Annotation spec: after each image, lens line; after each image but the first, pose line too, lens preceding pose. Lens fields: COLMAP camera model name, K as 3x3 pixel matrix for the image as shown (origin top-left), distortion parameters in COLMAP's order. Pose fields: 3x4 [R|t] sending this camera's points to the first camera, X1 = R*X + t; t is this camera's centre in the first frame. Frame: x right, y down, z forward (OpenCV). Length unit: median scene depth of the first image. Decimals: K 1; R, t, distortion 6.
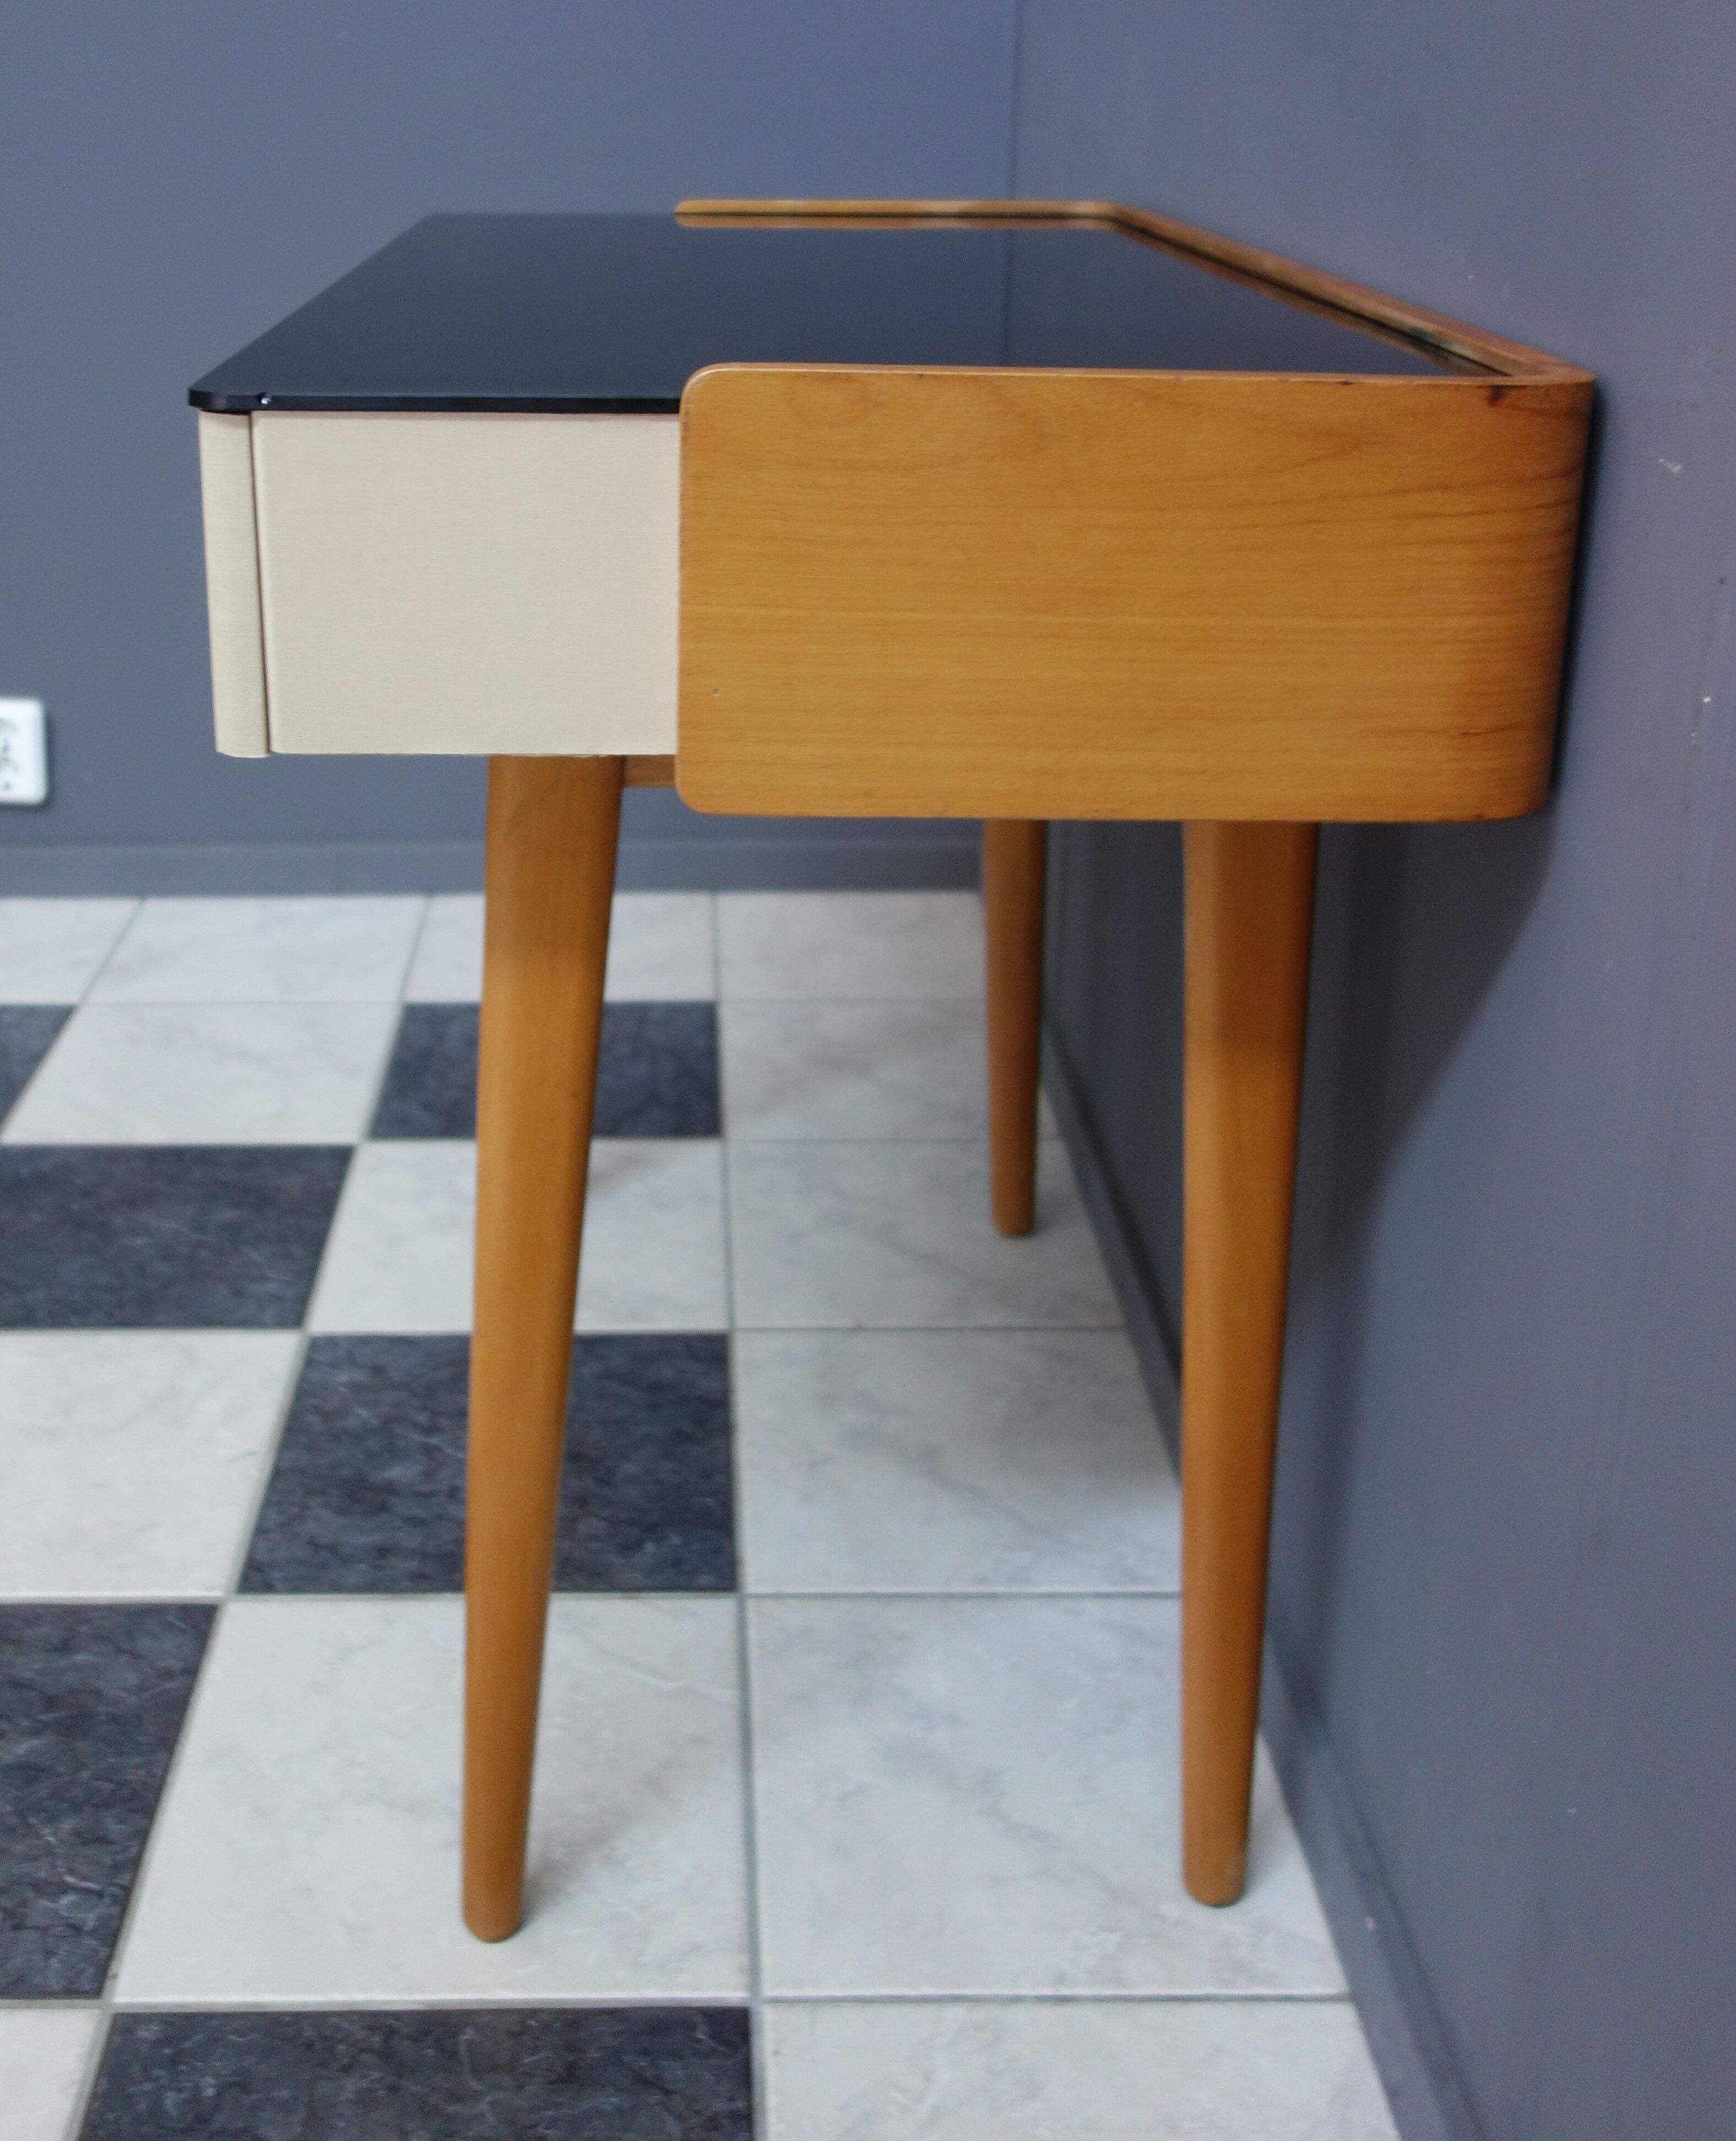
lens RADIAL K [[2374.4, 0, 730.9], [0, 2374.4, 826.2], [0, 0, 1]] dist [-0.000609, 0.000000]
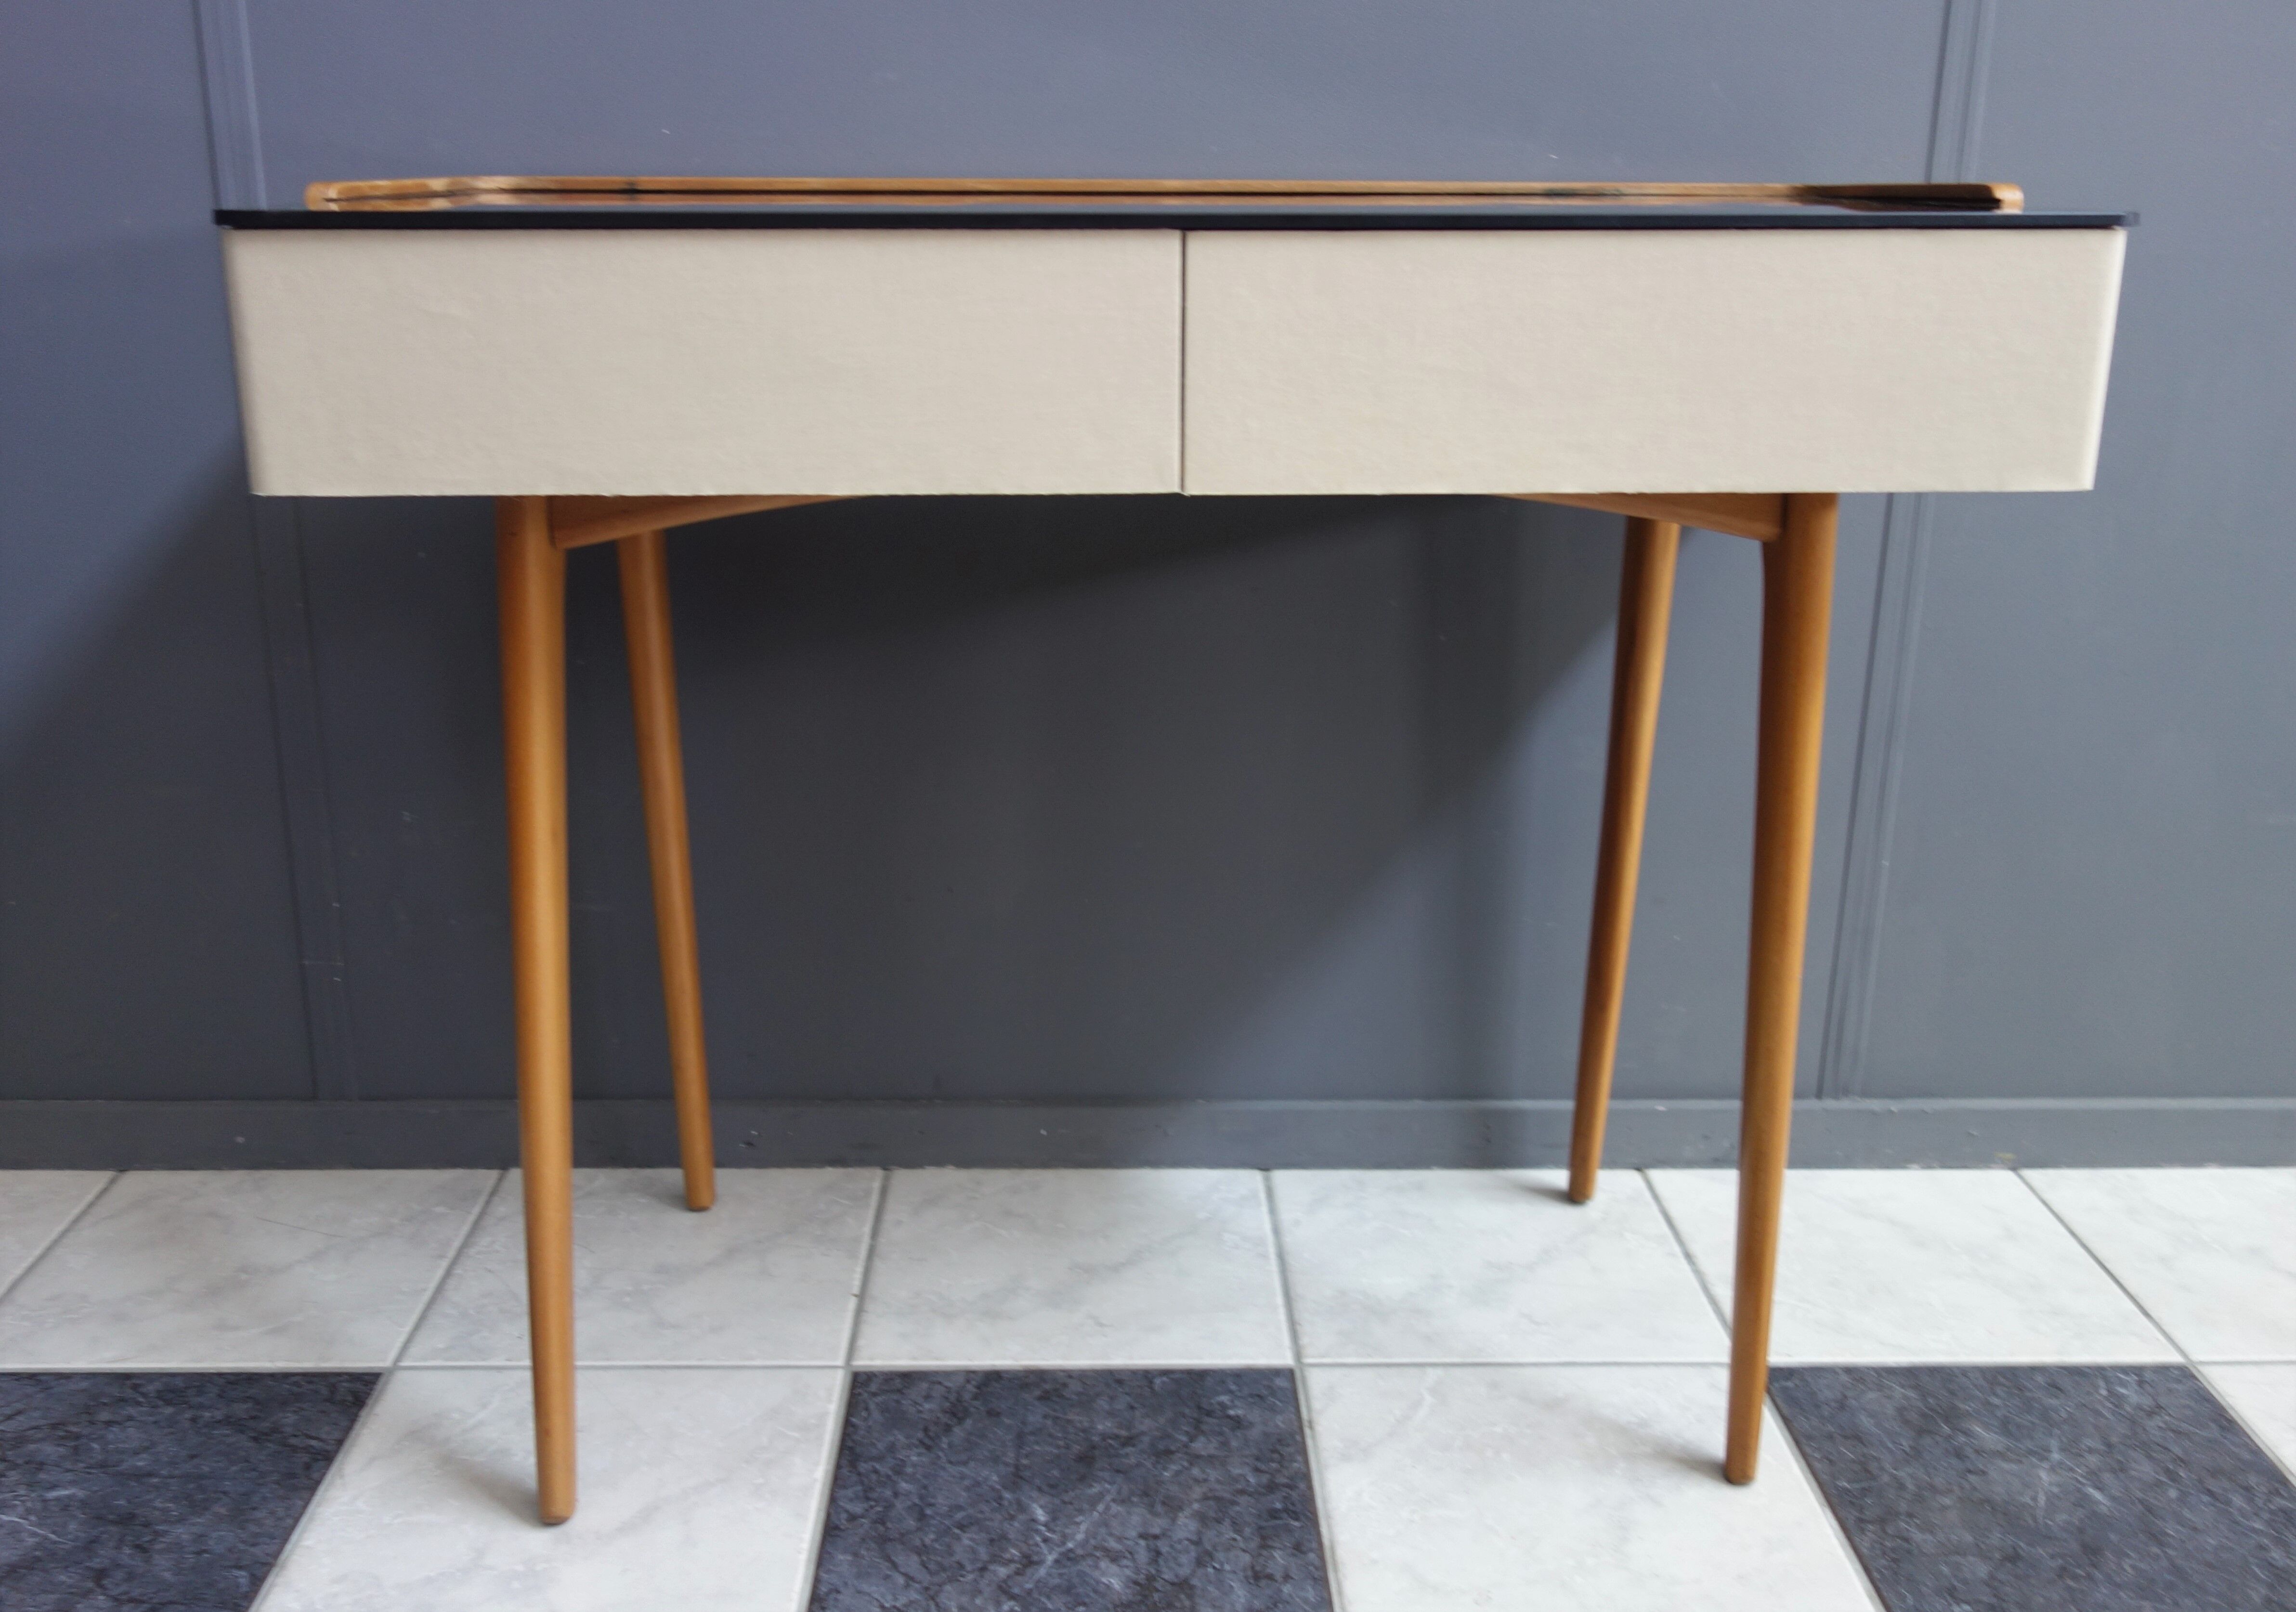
lens RADIAL K [[2067.5, 0, 1128.2], [0, 2067.5, 784.6], [0, 0, 1]] dist [-0.006851, 0.005268]
pose [[-0.000695, -0.298515, 0.954405, -0.921098], [0.310396, 0.907200, 0.283976, -0.253677], [-0.950607, 0.296441, 0.092028, 0.968030]]
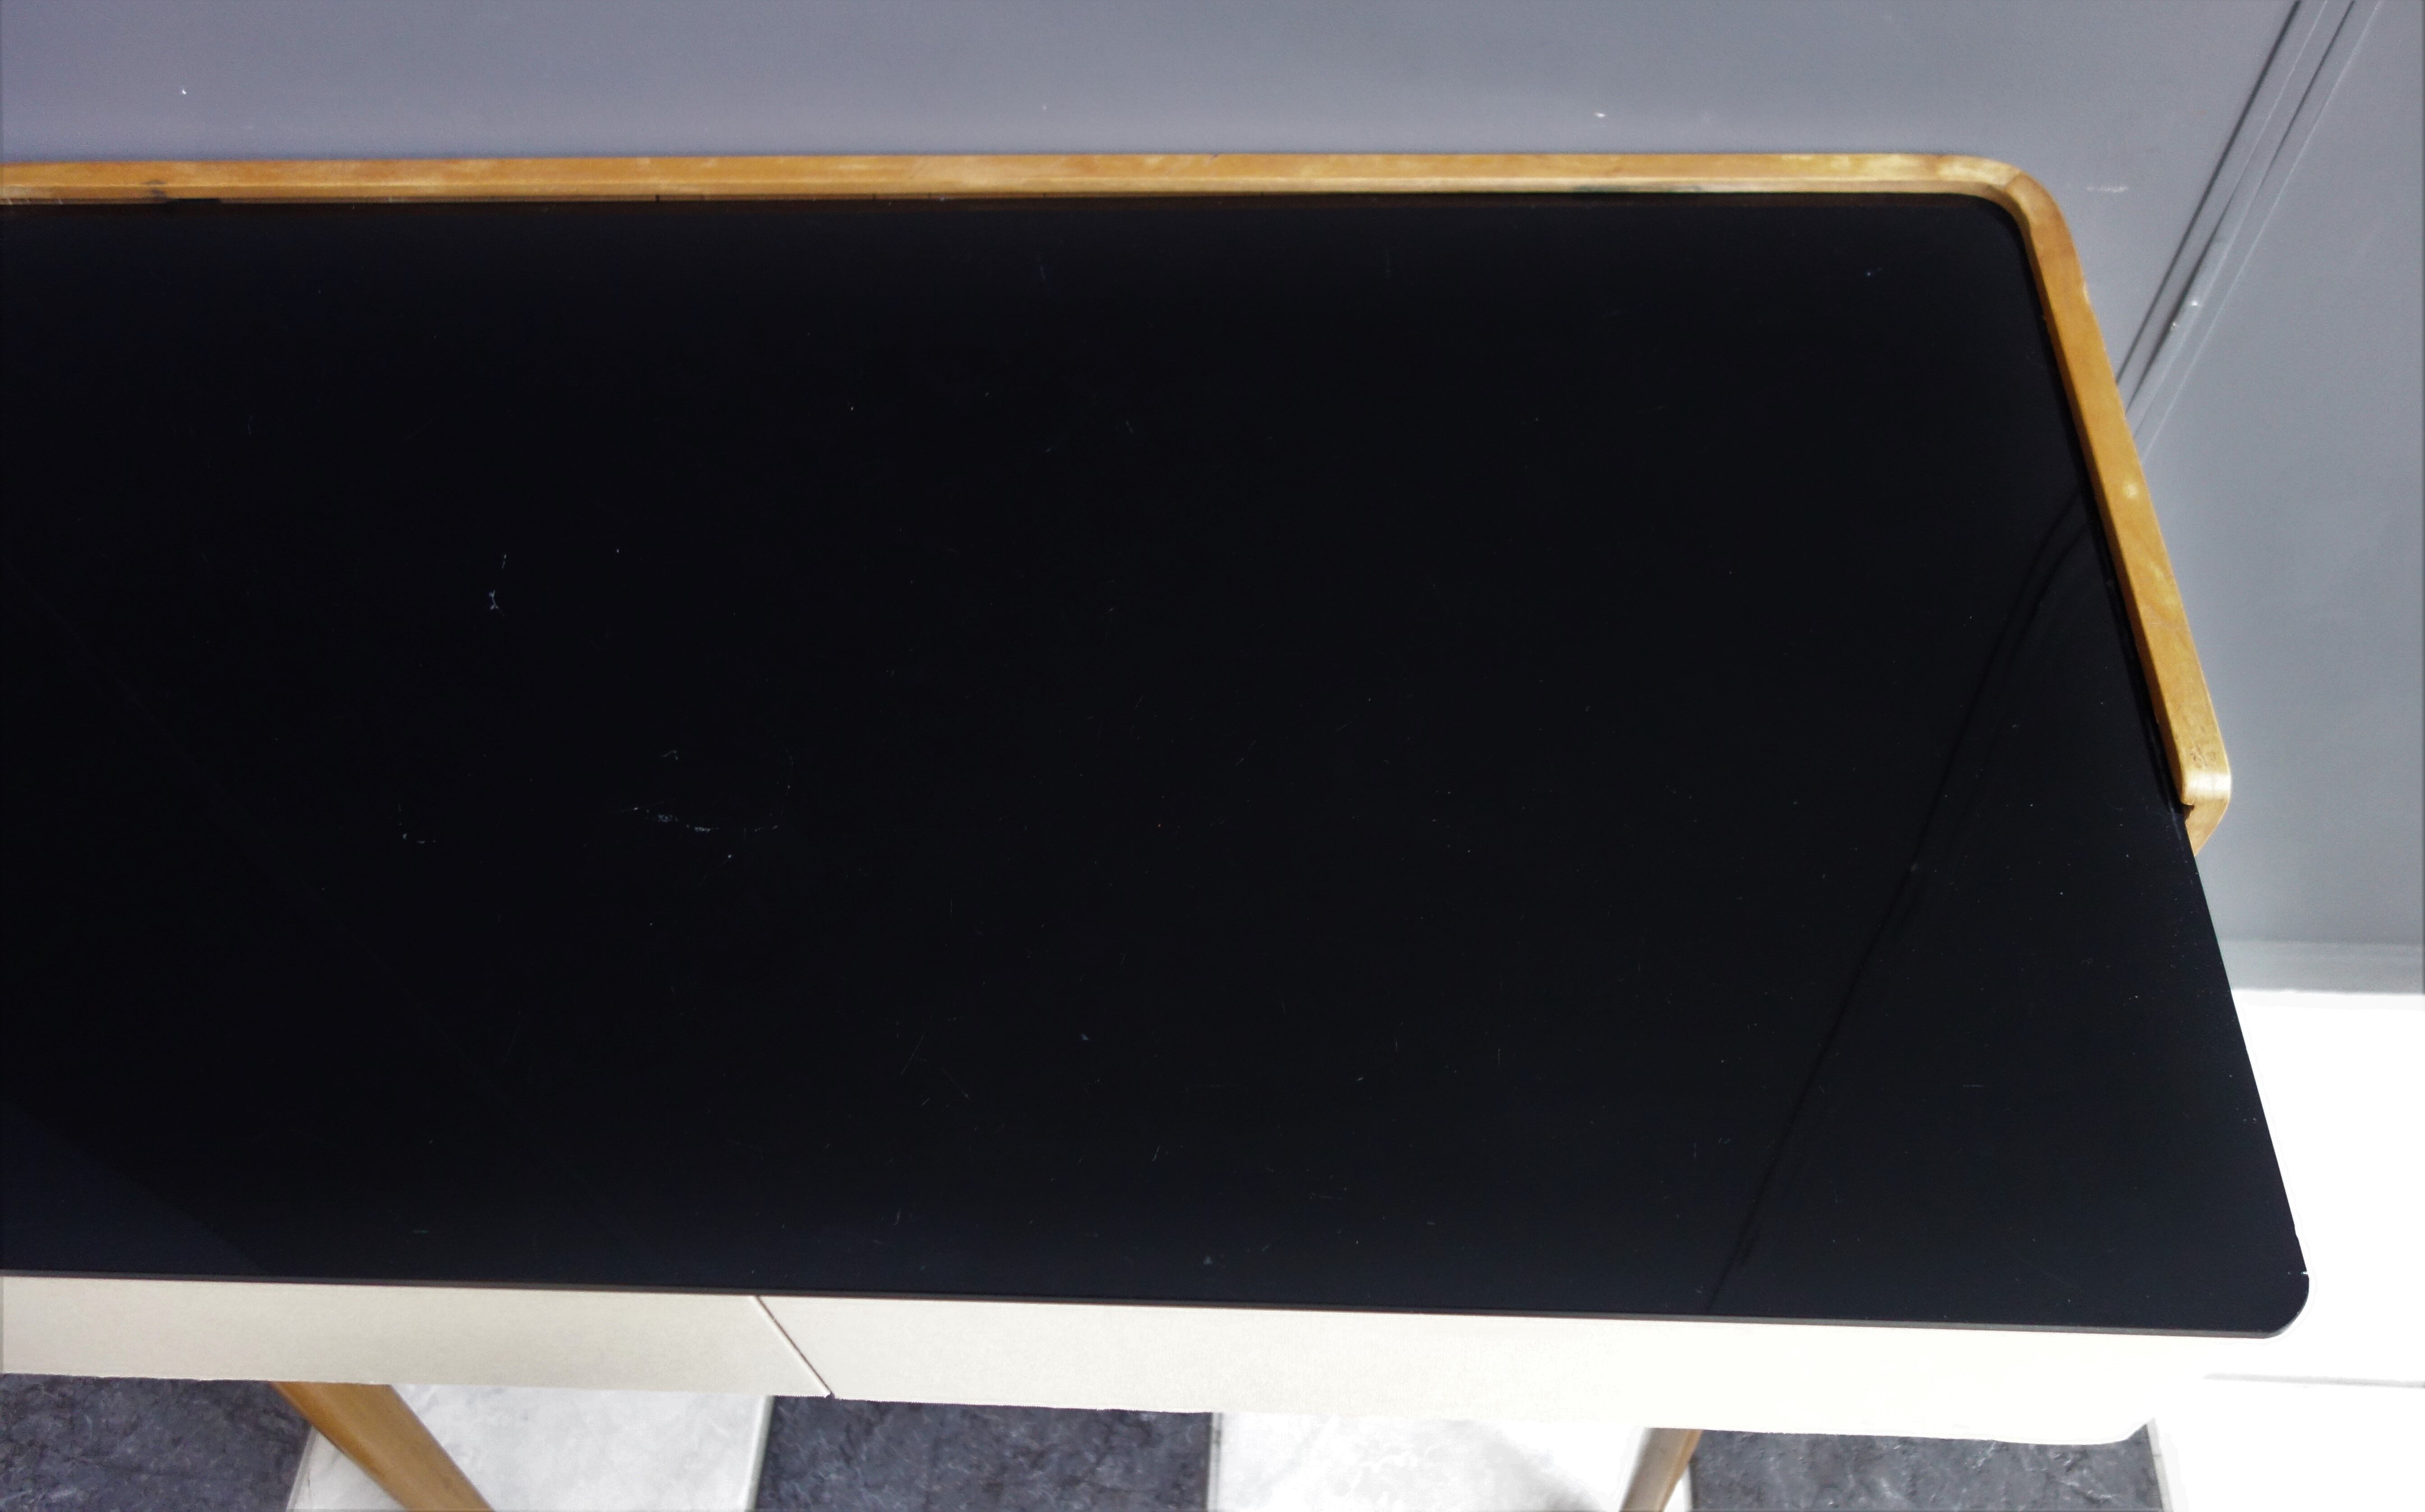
lens RADIAL K [[1930.9, 0, 1240.3], [0, 1930.9, 698.8], [0, 0, 1]] dist [0.019624, -0.024739]
pose [[0.068488, -0.826293, 0.559061, -0.282678], [0.355170, 0.543857, 0.760312, -0.591973], [-0.932290, 0.146490, 0.330722, 0.682225]]
